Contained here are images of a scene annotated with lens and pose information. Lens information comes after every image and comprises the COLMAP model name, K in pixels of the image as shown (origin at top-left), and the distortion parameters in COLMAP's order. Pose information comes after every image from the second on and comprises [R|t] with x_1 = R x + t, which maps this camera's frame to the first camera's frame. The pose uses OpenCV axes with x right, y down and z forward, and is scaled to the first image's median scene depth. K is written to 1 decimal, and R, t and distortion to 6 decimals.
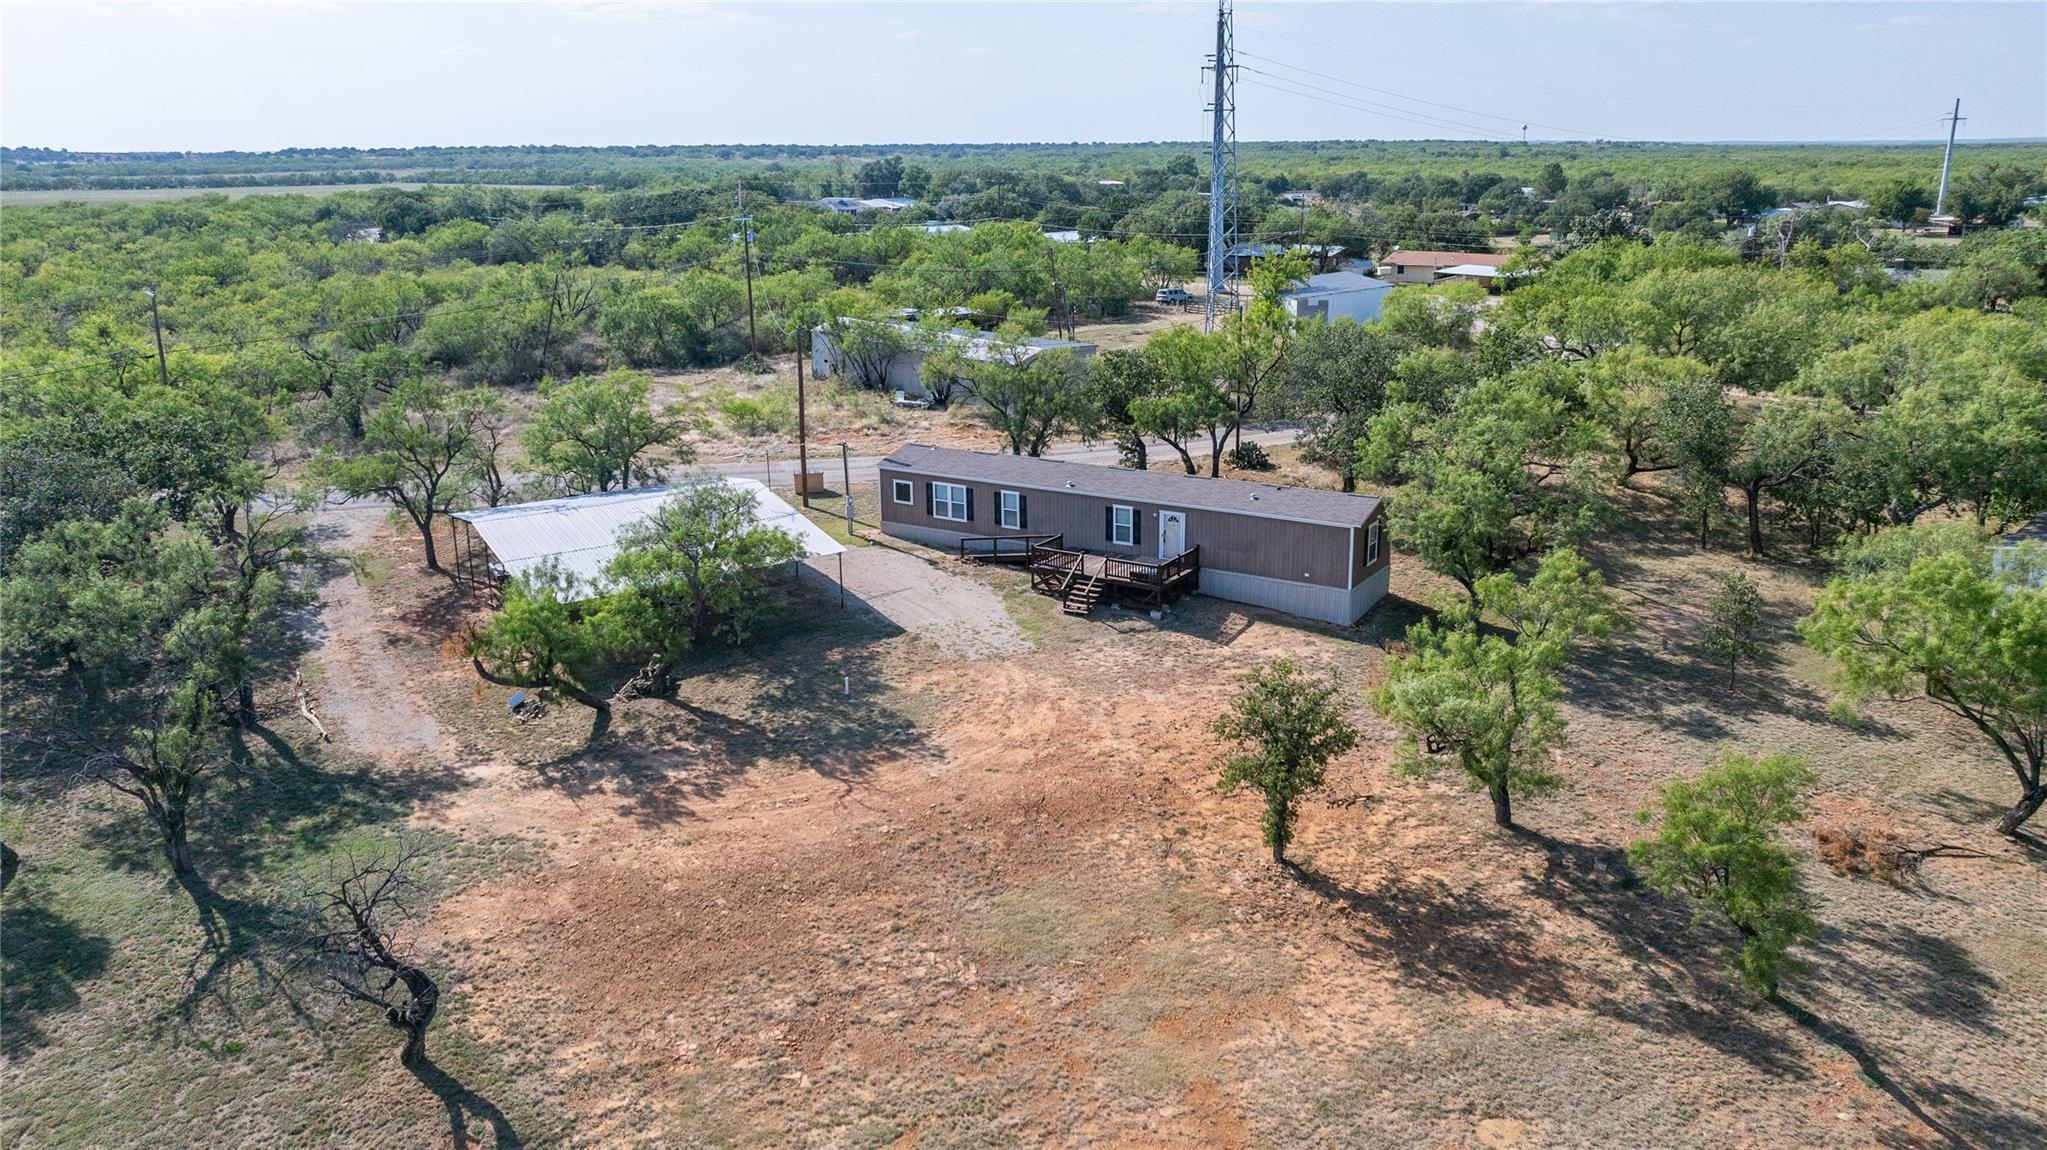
lens RADIAL K [[1483.1, 0, 1023.5], [0, 1483.1, 575.0], [0, 0, 1]] dist [-0.012484, -0.001239]
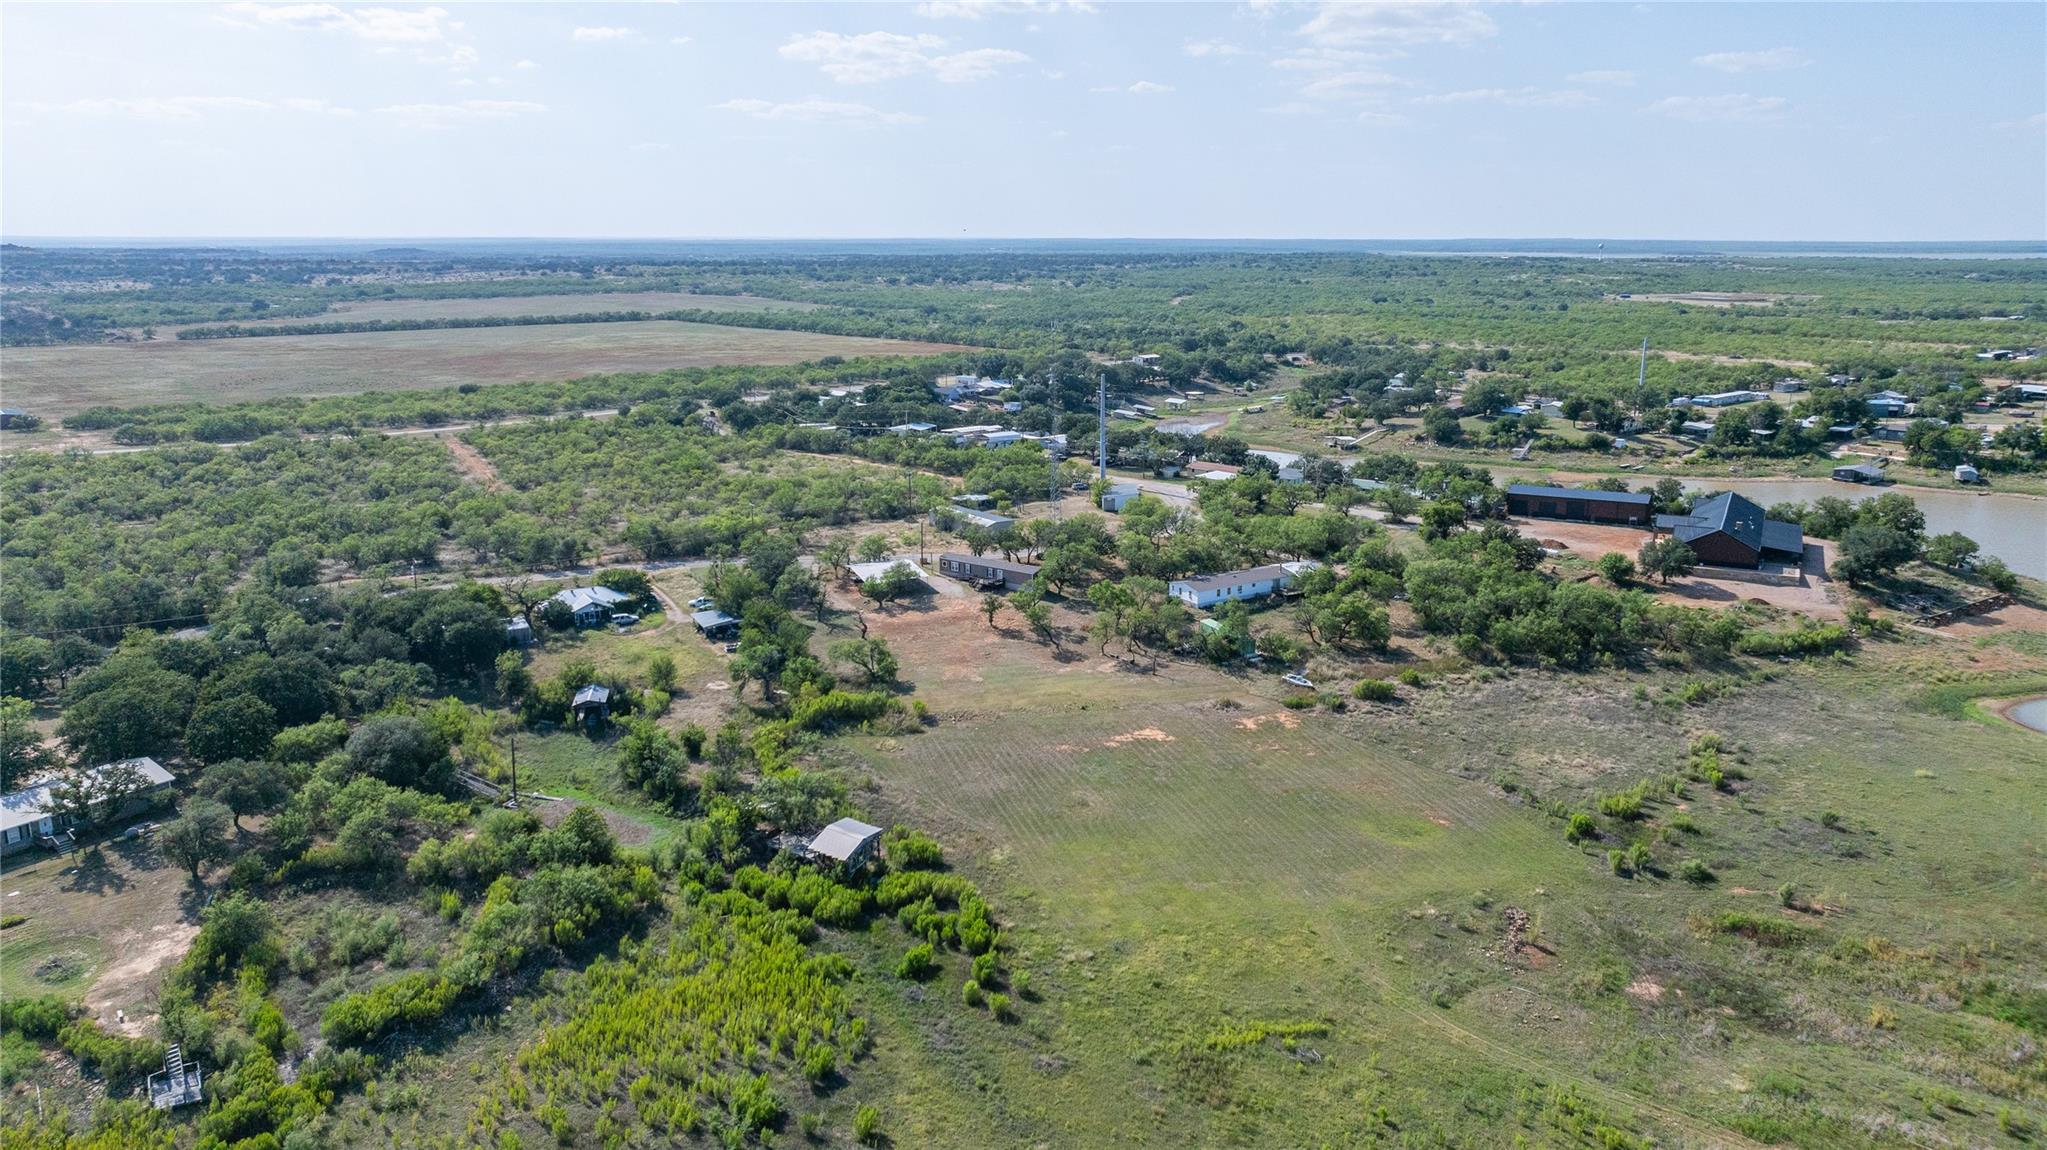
lens RADIAL K [[1483.1, 0, 1023.5], [0, 1483.1, 575.0], [0, 0, 1]] dist [-0.012484, -0.001239]
pose [[0.994748, 0.031874, -0.097263, 0.633613], [-0.036195, 0.998420, -0.042985, 0.171455], [0.095739, 0.046280, 0.994330, -3.630477]]
